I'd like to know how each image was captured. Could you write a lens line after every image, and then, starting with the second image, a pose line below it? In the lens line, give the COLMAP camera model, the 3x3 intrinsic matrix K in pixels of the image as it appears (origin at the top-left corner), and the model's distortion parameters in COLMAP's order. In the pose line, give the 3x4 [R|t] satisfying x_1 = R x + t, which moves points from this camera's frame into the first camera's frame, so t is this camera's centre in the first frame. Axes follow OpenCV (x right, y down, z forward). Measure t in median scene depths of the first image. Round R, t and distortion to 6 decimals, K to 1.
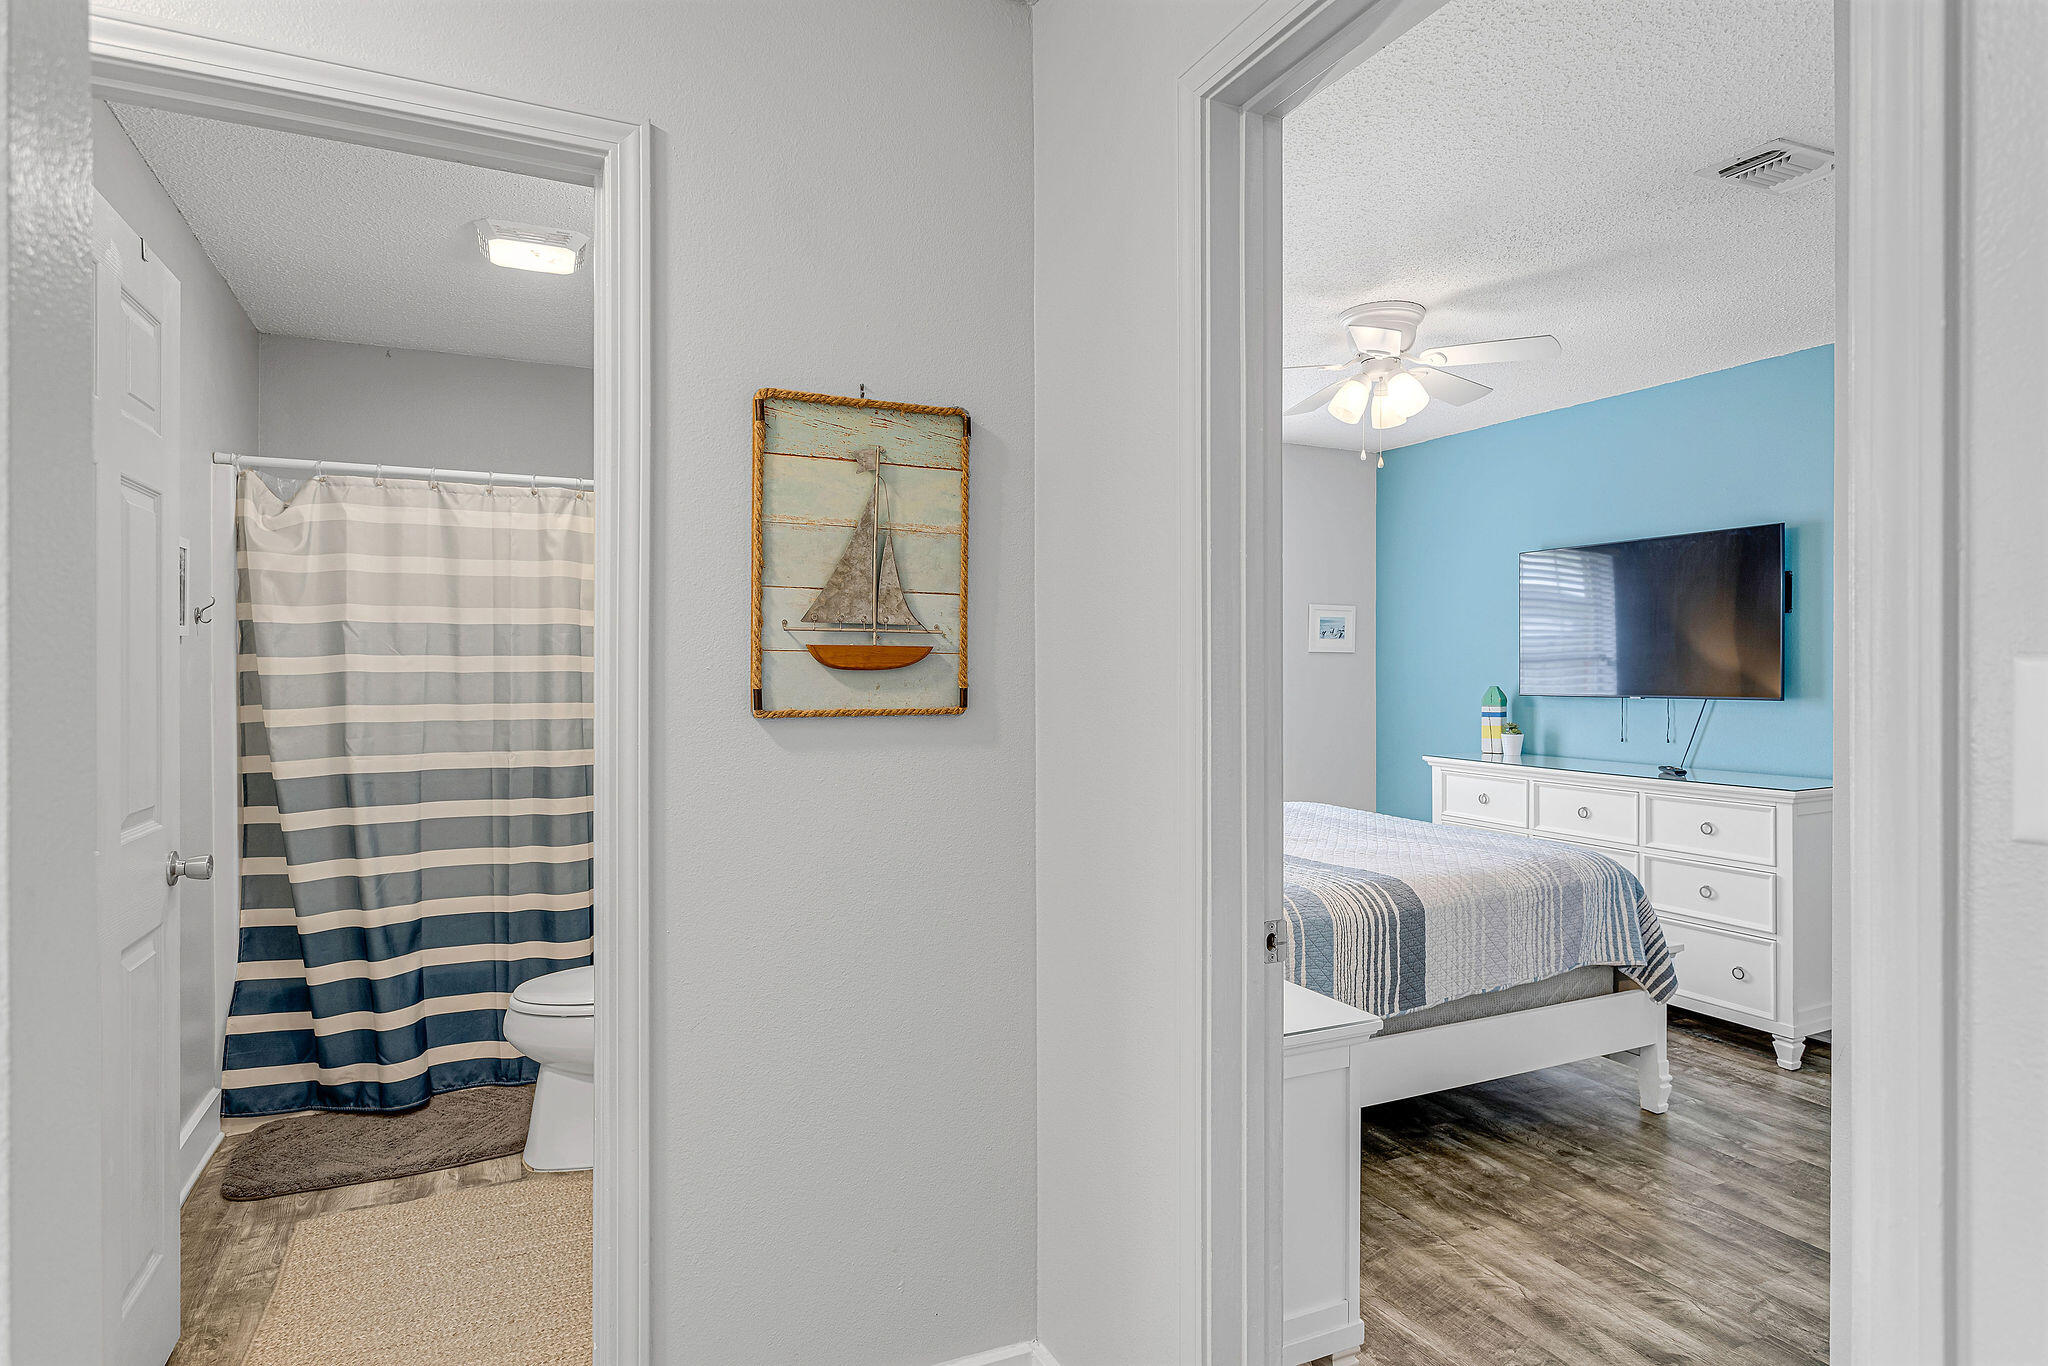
lens RADIAL K [[1108.1, 0, 1011.9], [0, 1108.1, 674.4], [0, 0, 1]] dist [-0.002090, 0.000577]
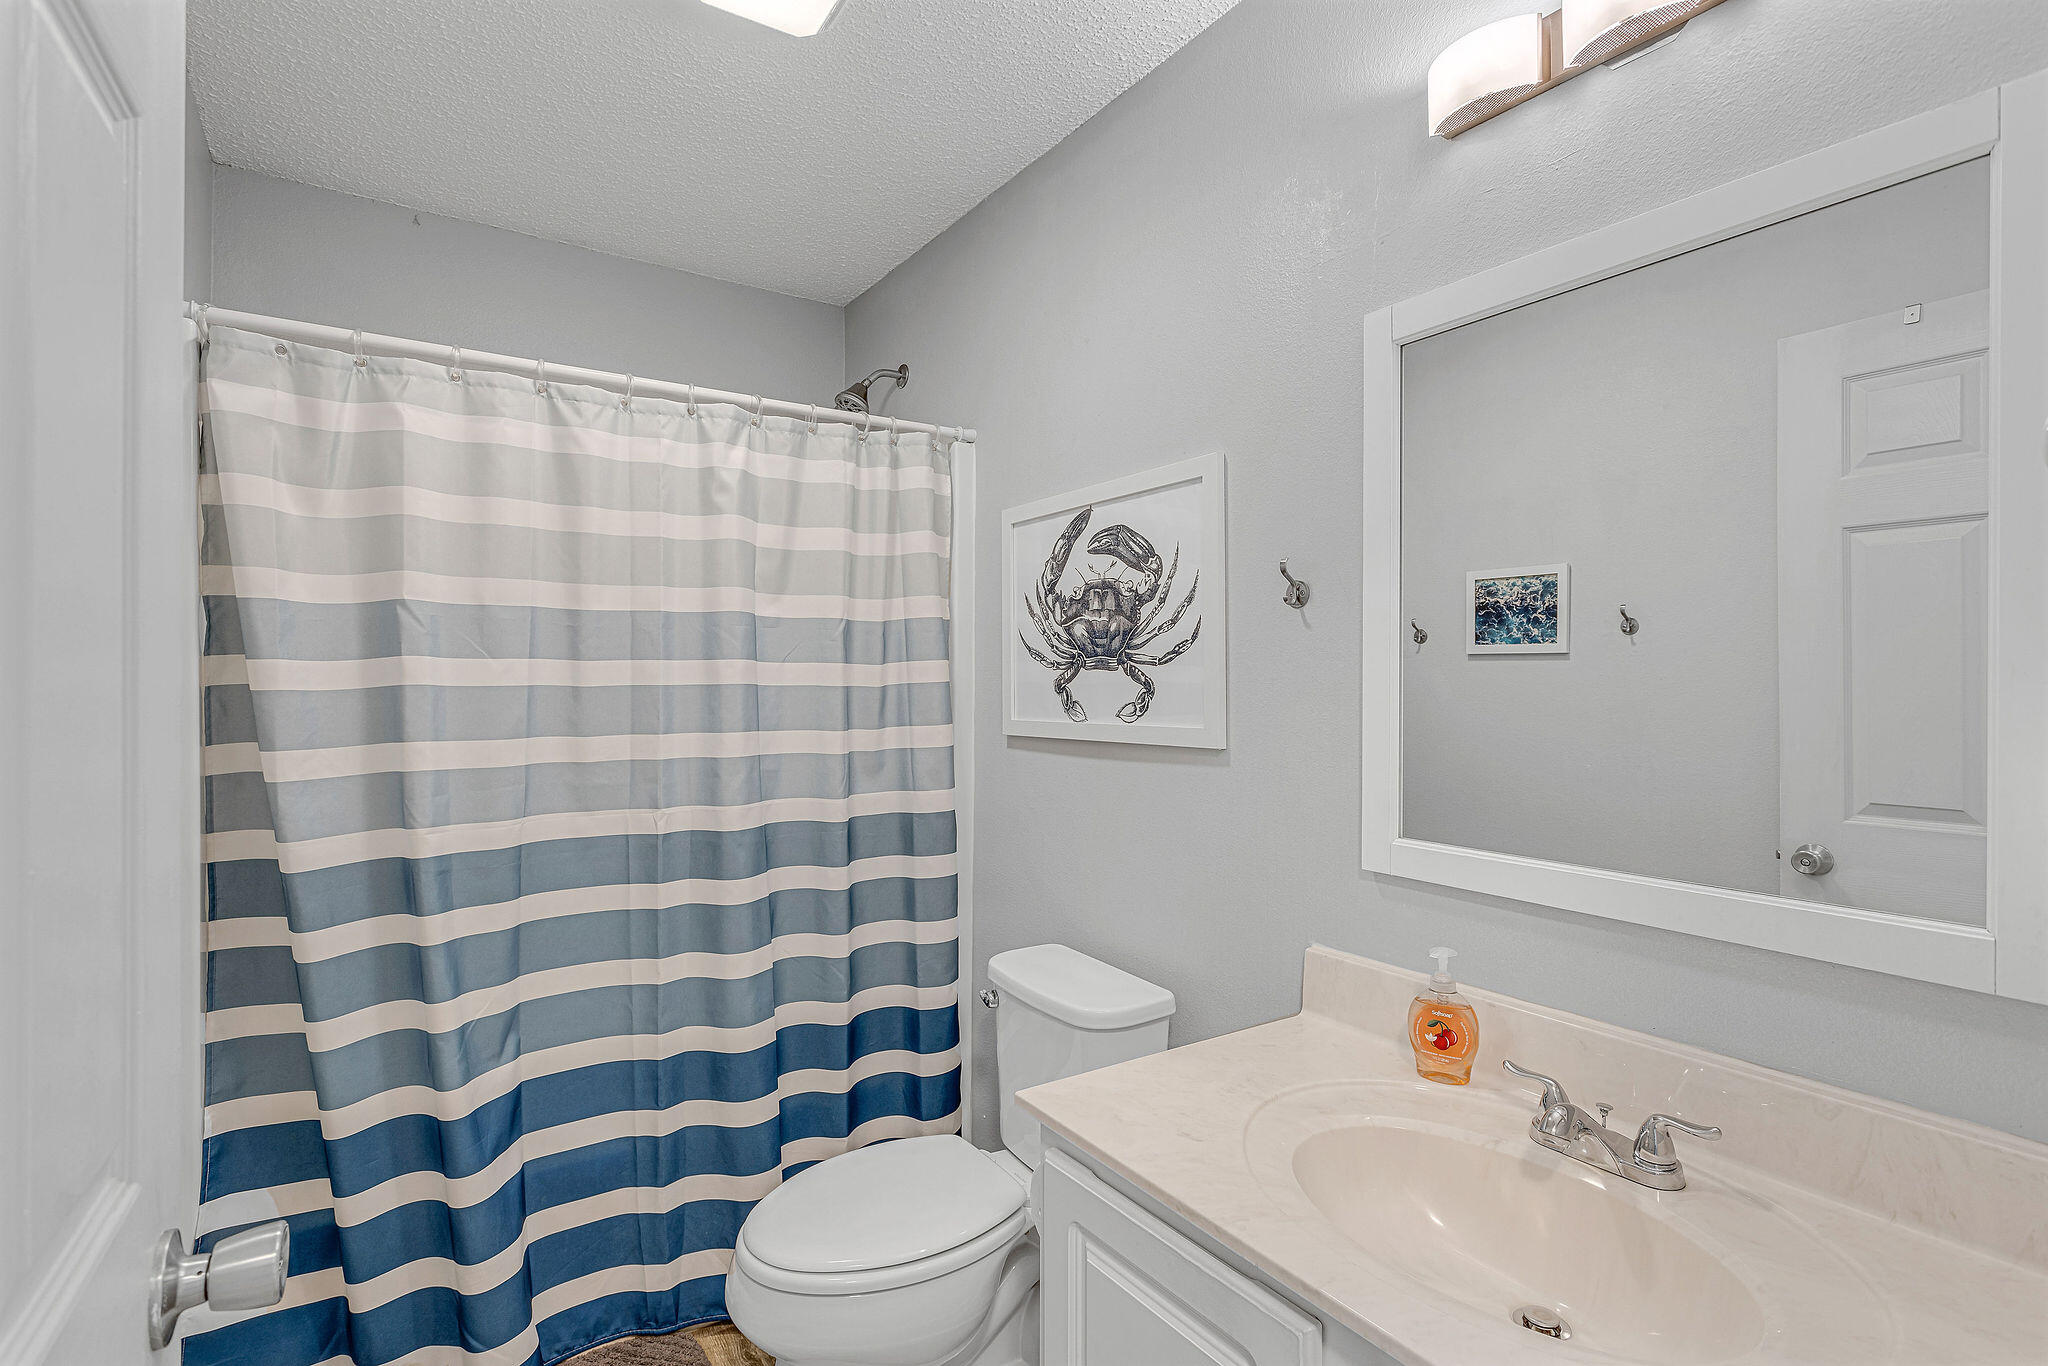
lens RADIAL K [[975.9, 0, 981.1], [0, 975.9, 680.8], [0, 0, 1]] dist [0.001256, 0.004493]
pose [[0.985995, -0.001515, 0.166767, -0.372263], [0.002824, 0.999967, -0.007613, 0.000149], [-0.166749, 0.007977, 0.985967, 0.418900]]
